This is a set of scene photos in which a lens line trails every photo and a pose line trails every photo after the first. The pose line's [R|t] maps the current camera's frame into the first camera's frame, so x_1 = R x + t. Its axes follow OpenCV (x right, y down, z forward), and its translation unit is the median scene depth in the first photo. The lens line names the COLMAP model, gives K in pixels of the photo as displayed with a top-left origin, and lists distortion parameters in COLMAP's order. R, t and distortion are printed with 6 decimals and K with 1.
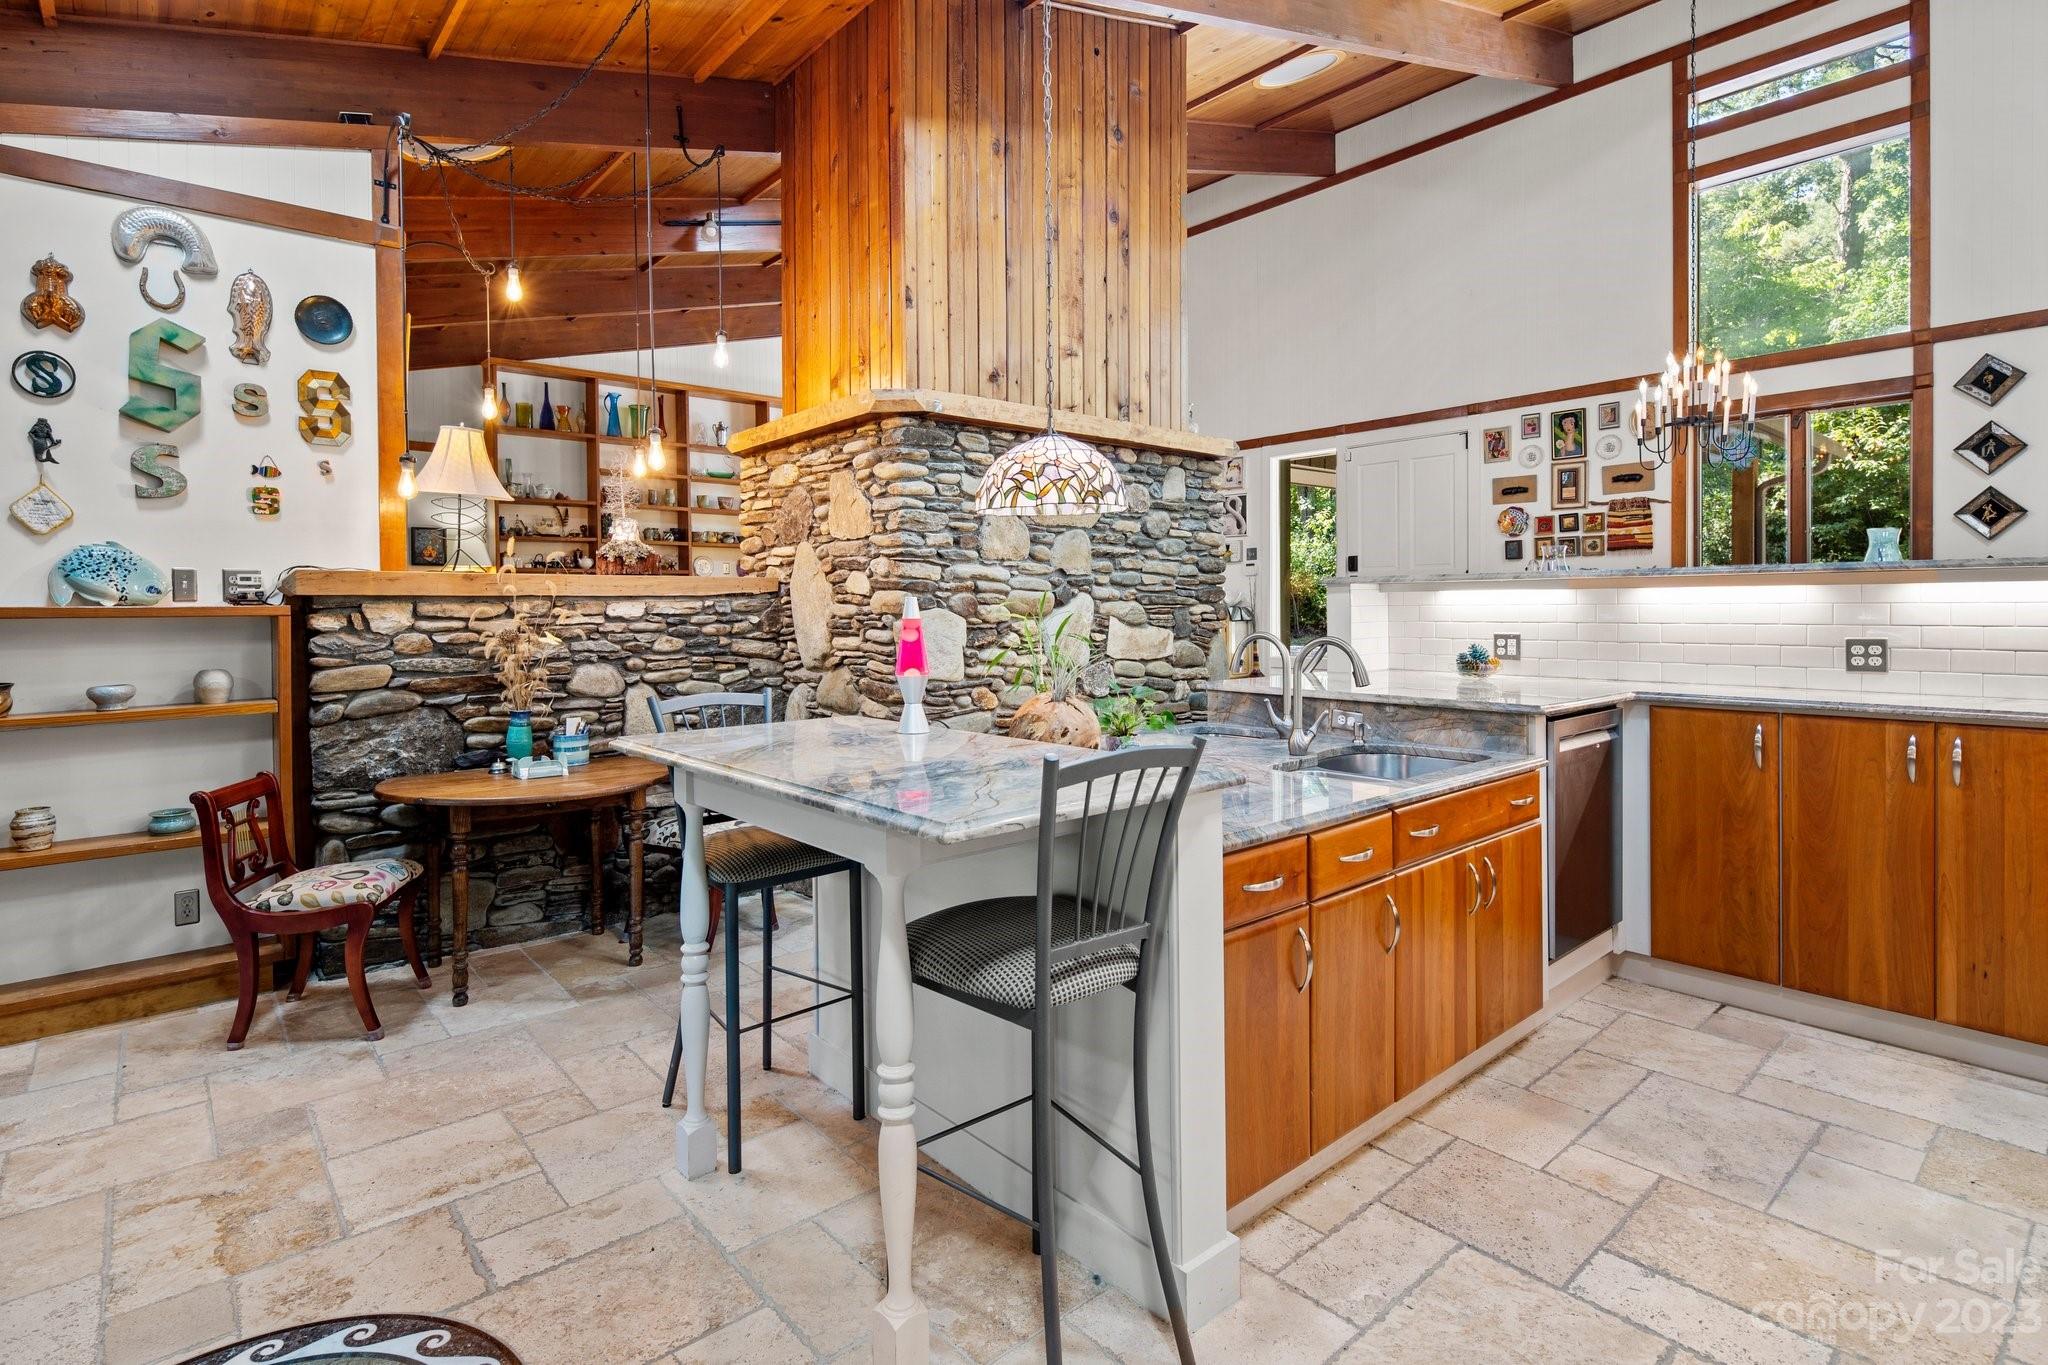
lens RADIAL K [[1002.5, 0, 1015.3], [0, 1002.5, 620.5], [0, 0, 1]] dist [0.009819, -0.006788]
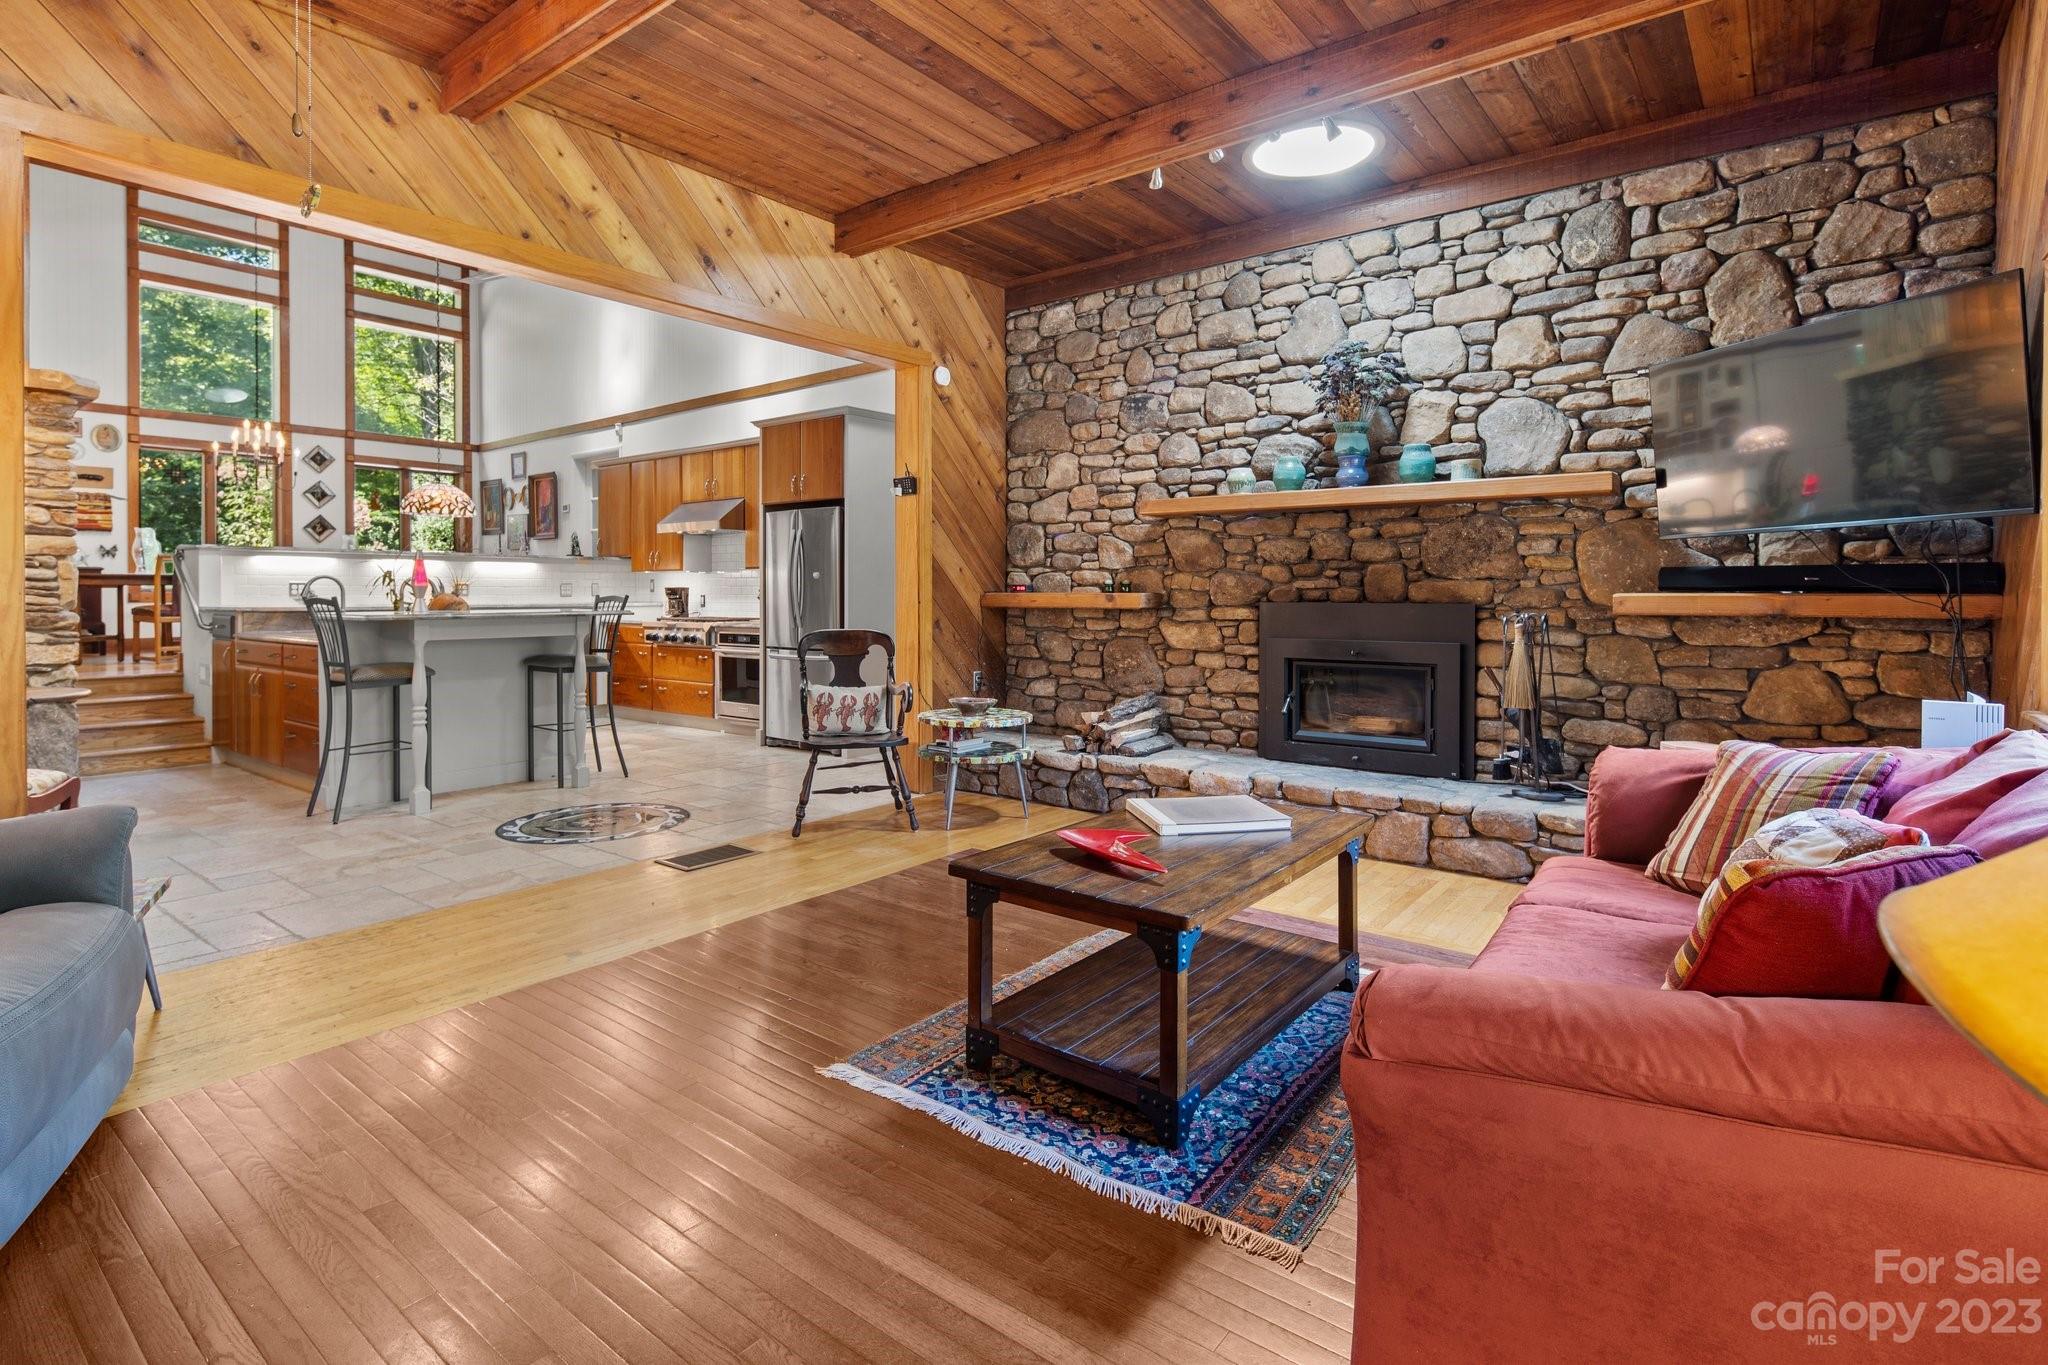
lens RADIAL K [[1002.4, 0, 1015.6], [0, 1002.4, 601.8], [0, 0, 1]] dist [0.005452, -0.004093]
pose [[-0.193419, 0.000663, 0.981116, -1.435262], [0.015486, 0.999877, 0.002377, 0.060498], [-0.980994, 0.015653, -0.193406, 0.088130]]
